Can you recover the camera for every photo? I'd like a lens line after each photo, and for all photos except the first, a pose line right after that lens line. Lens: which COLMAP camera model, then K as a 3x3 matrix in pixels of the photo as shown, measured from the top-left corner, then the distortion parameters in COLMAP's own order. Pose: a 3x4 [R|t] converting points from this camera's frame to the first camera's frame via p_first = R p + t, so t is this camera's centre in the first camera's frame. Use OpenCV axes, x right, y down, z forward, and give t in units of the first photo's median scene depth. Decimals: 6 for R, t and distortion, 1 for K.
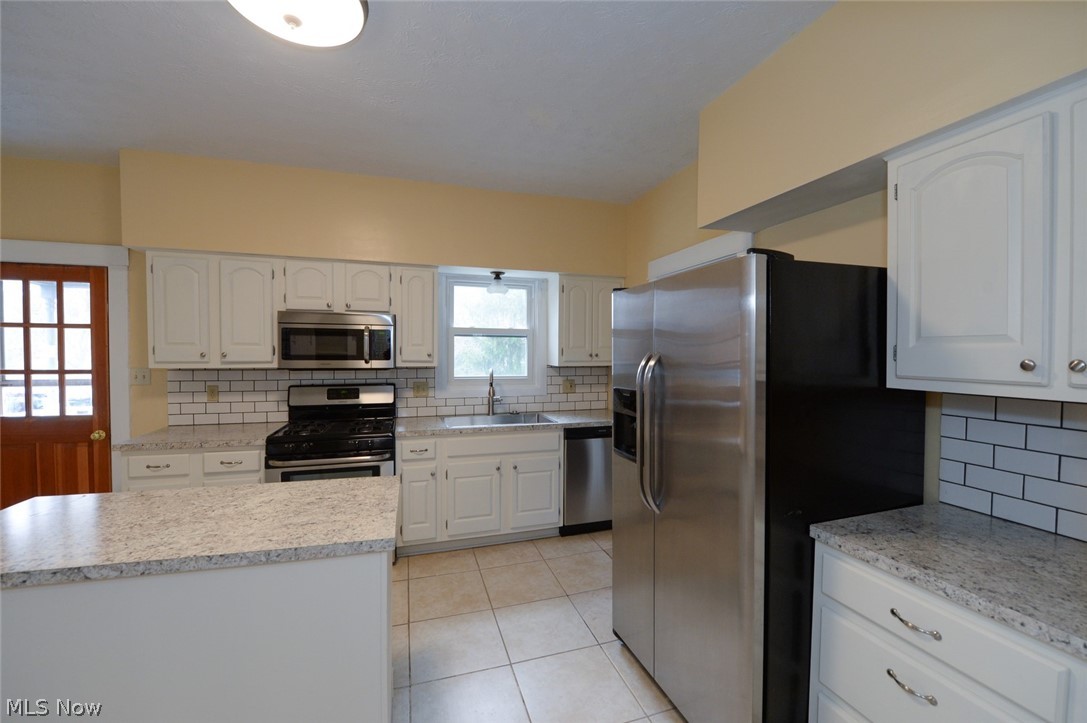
lens RADIAL K [[429.9, 0, 543.1], [0, 429.9, 359.7], [0, 0, 1]] dist [-0.020334, -0.000198]
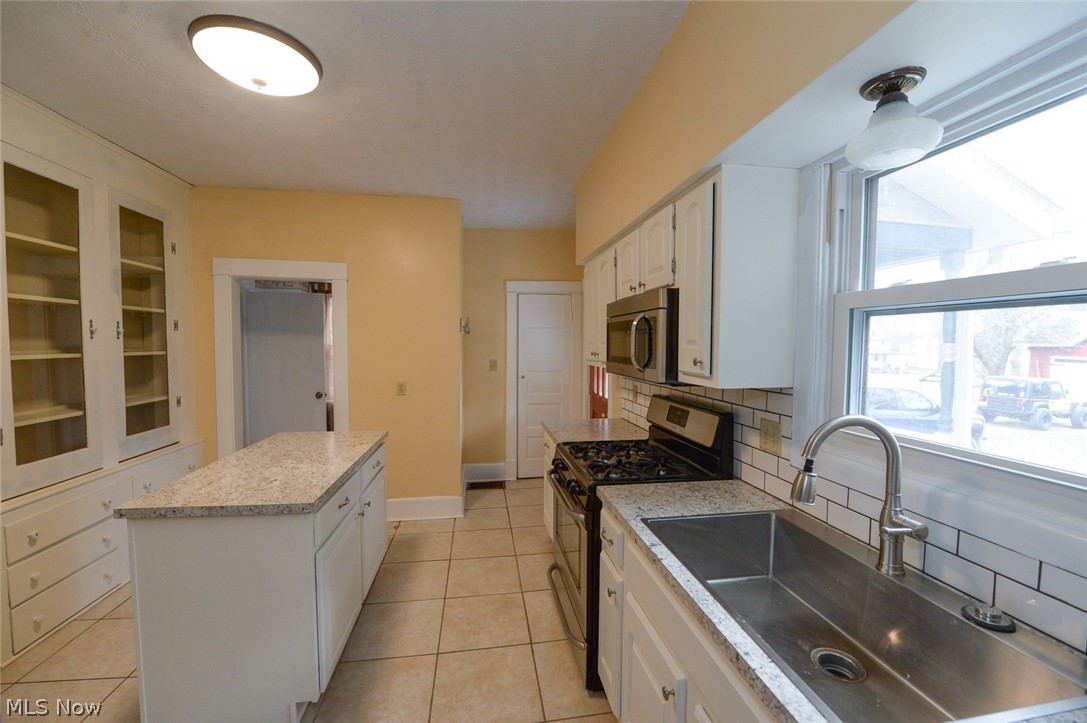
lens RADIAL K [[429.9, 0, 541.4], [0, 429.9, 362.6], [0, 0, 1]] dist [-0.020334, -0.000198]
pose [[-0.161605, 0.036887, -0.986166, 0.244461], [-0.023600, 0.998871, 0.041230, -0.028314], [0.986573, 0.029937, -0.160552, 0.955126]]
